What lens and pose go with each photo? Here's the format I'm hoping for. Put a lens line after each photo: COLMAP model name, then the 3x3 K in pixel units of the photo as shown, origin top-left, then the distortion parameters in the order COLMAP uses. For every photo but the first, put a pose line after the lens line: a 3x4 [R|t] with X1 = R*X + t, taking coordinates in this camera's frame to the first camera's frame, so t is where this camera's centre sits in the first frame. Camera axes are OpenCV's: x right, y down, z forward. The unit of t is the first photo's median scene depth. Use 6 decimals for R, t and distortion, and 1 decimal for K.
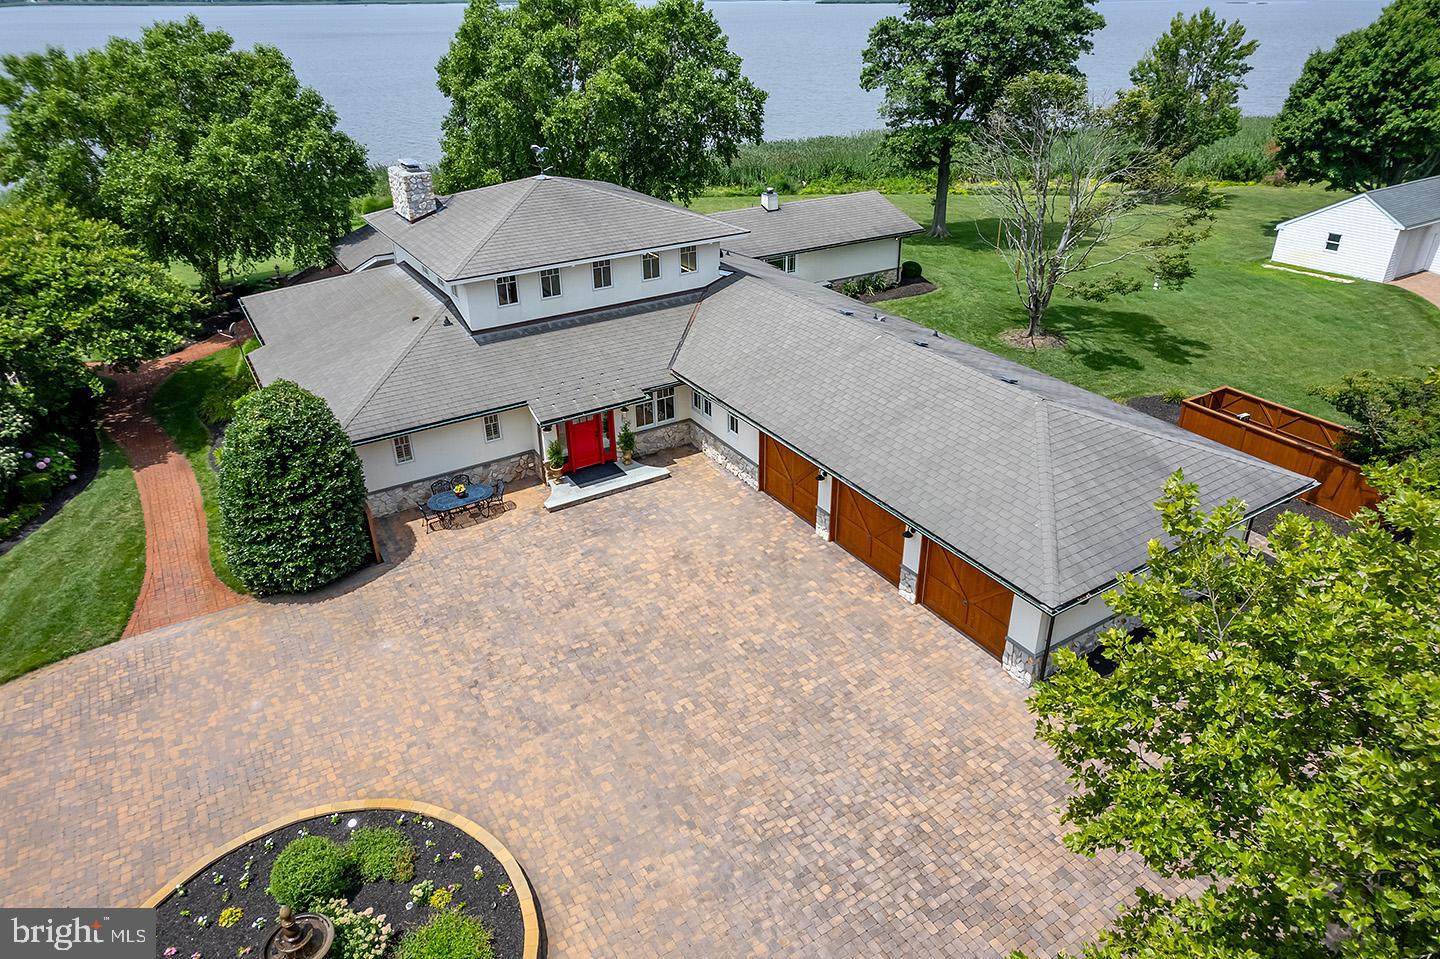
lens RADIAL K [[931.8, 0, 728.2], [0, 931.8, 475.7], [0, 0, 1]] dist [-0.067197, 0.068357]
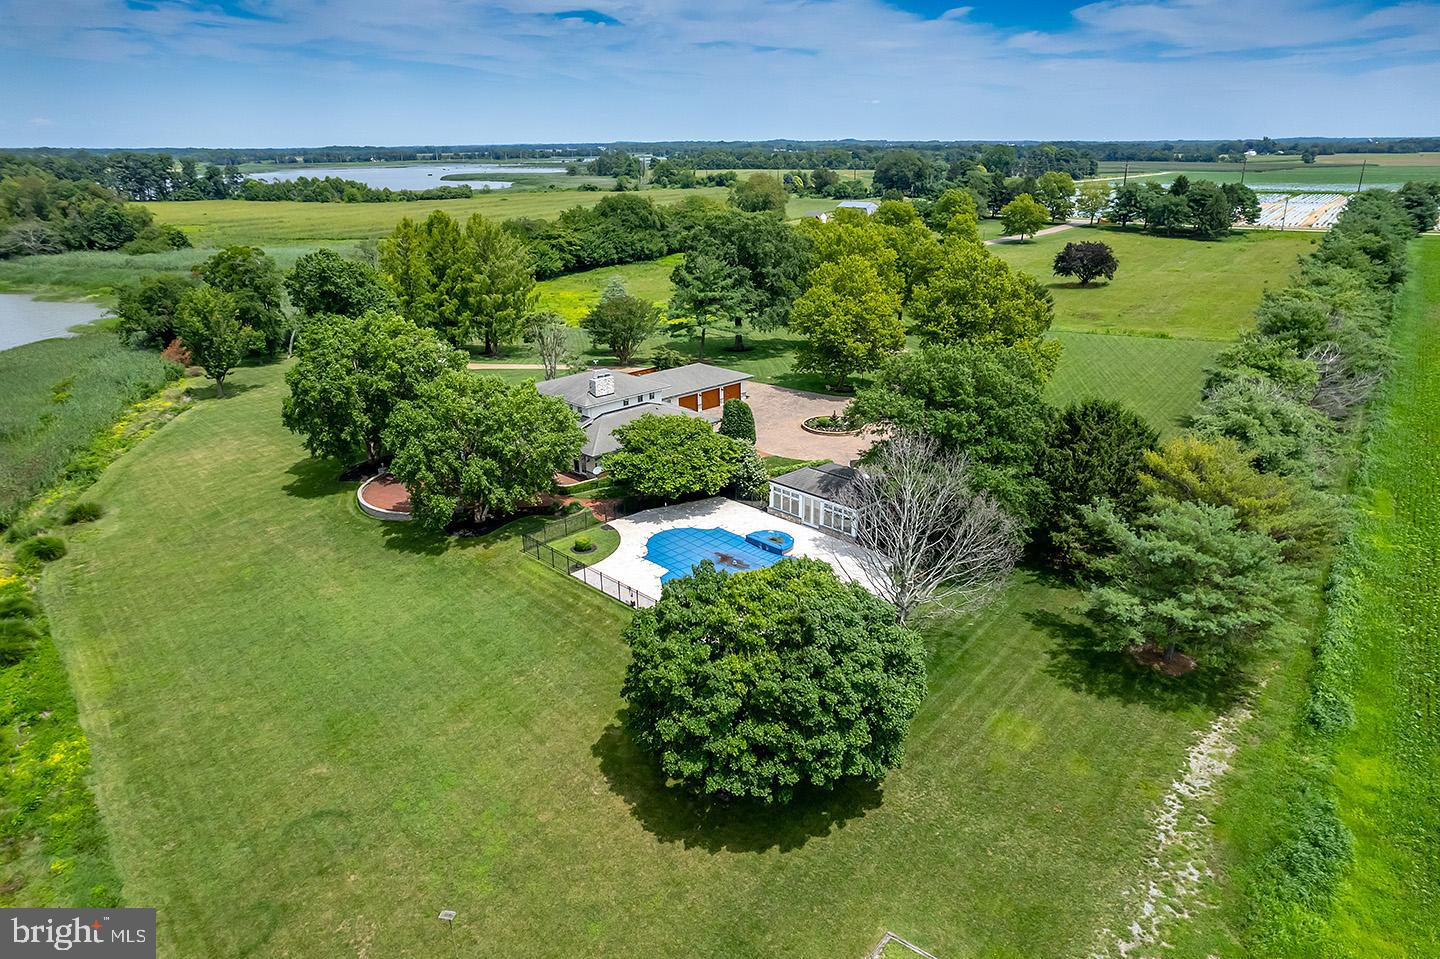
lens RADIAL K [[936.4, 0, 739.5], [0, 936.4, 480.1], [0, 0, 1]] dist [-0.070385, 0.077663]
pose [[-0.219764, -0.328603, 0.918545, -3.459603], [0.462789, 0.793757, 0.394684, -1.123355], [-0.858796, 0.511830, -0.022365, 0.982908]]
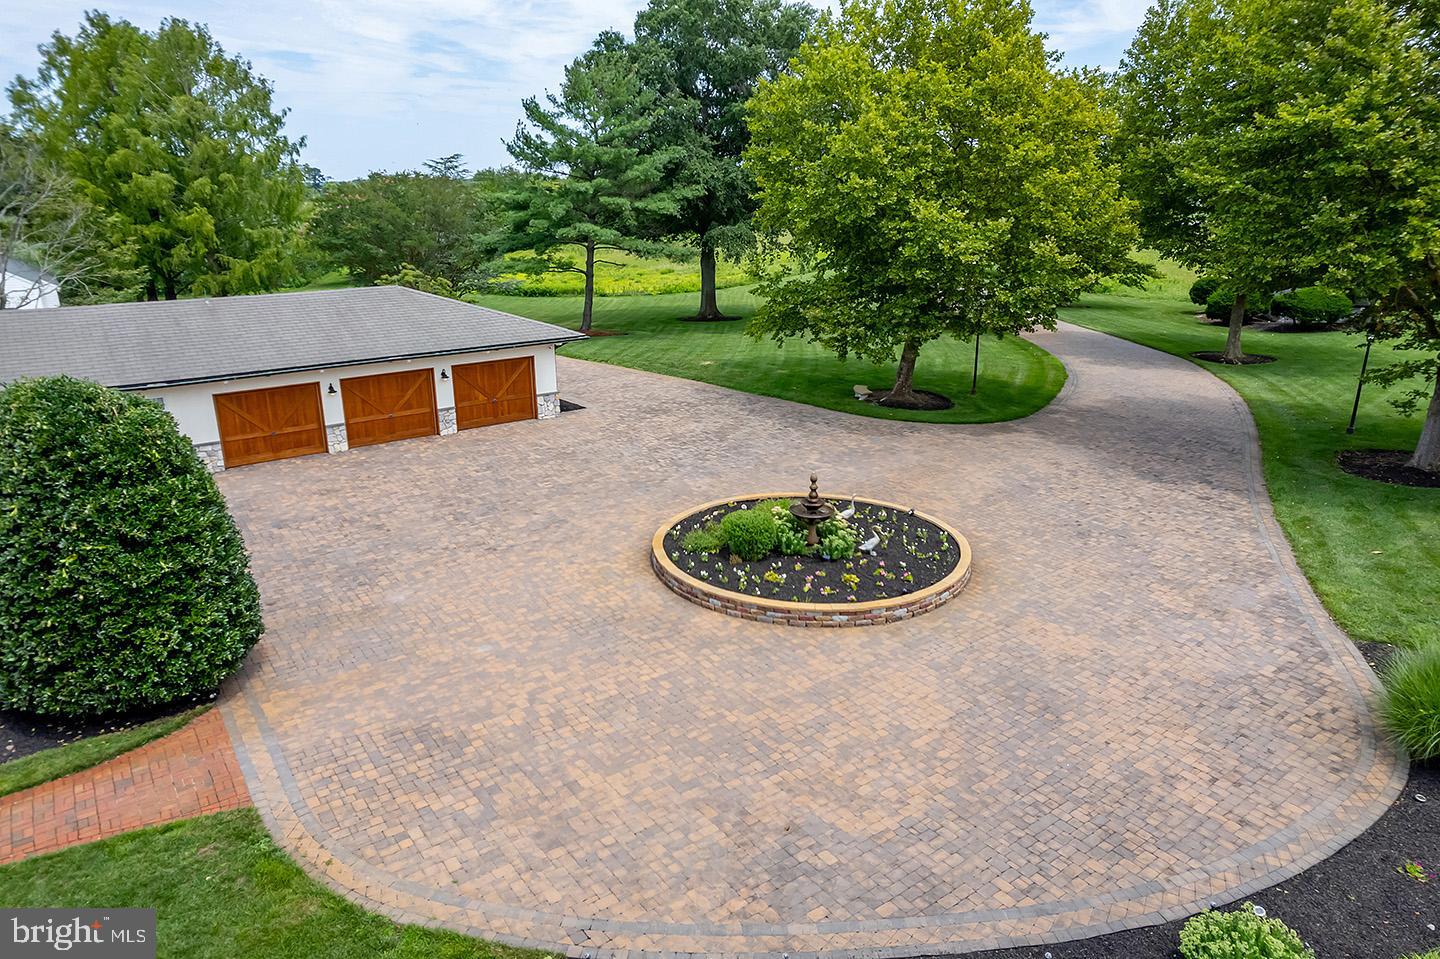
lens RADIAL K [[931.8, 0, 728.2], [0, 931.8, 475.7], [0, 0, 1]] dist [-0.067197, 0.068357]
pose [[-0.072673, -0.292181, 0.953598, -0.881256], [0.468276, 0.834190, 0.291282, -0.011425], [-0.880589, 0.467715, 0.076198, 0.467819]]
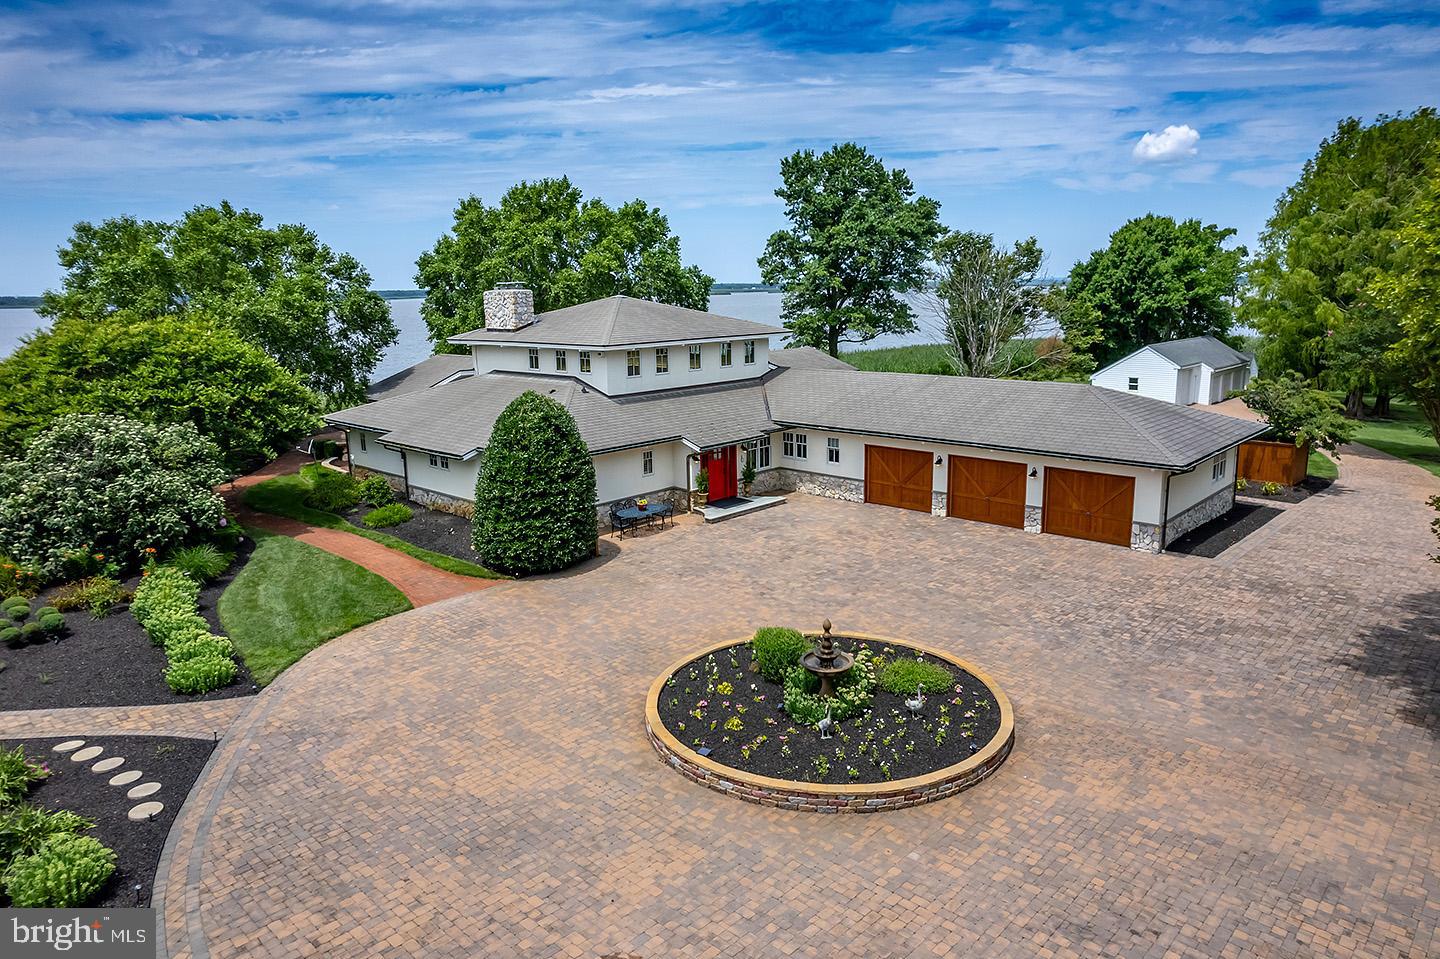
lens RADIAL K [[931.8, 0, 728.2], [0, 931.8, 475.7], [0, 0, 1]] dist [-0.067197, 0.068357]
pose [[0.967703, -0.058297, 0.245259, -0.430595], [0.125783, 0.954795, -0.269343, 0.284024], [-0.218470, 0.291493, 0.931291, -0.113923]]
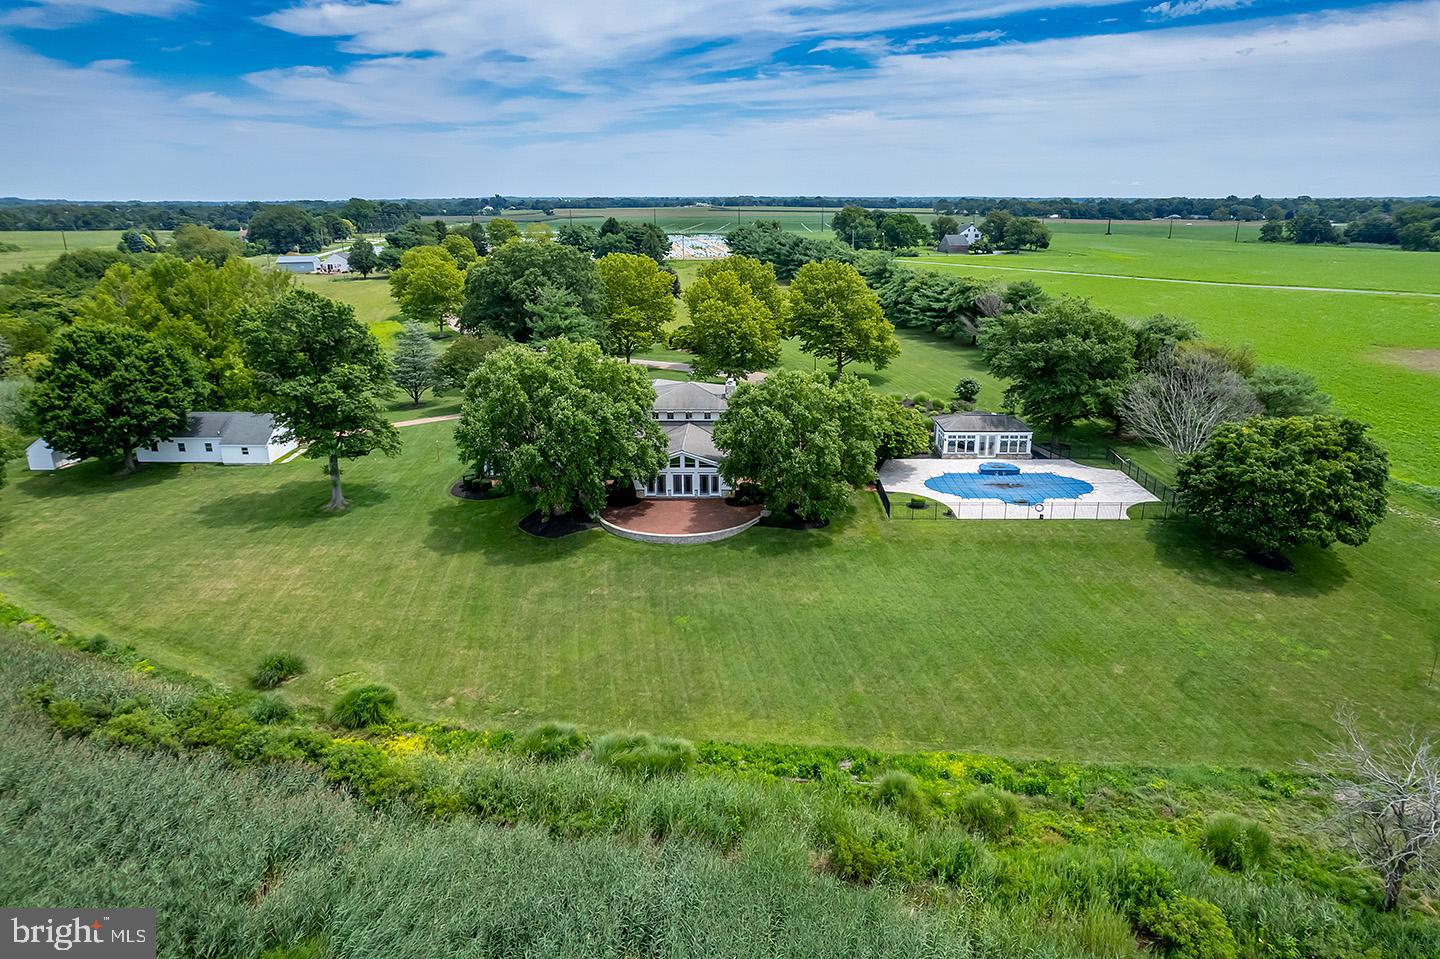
lens RADIAL K [[902.2, 0, 740.1], [0, 902.2, 478.8], [0, 0, 1]] dist [-0.064780, 0.072259]
pose [[-0.838479, -0.154651, 0.522529, -2.135790], [0.261978, 0.726406, 0.635376, -2.146999], [-0.477829, 0.669640, -0.568561, 3.140059]]
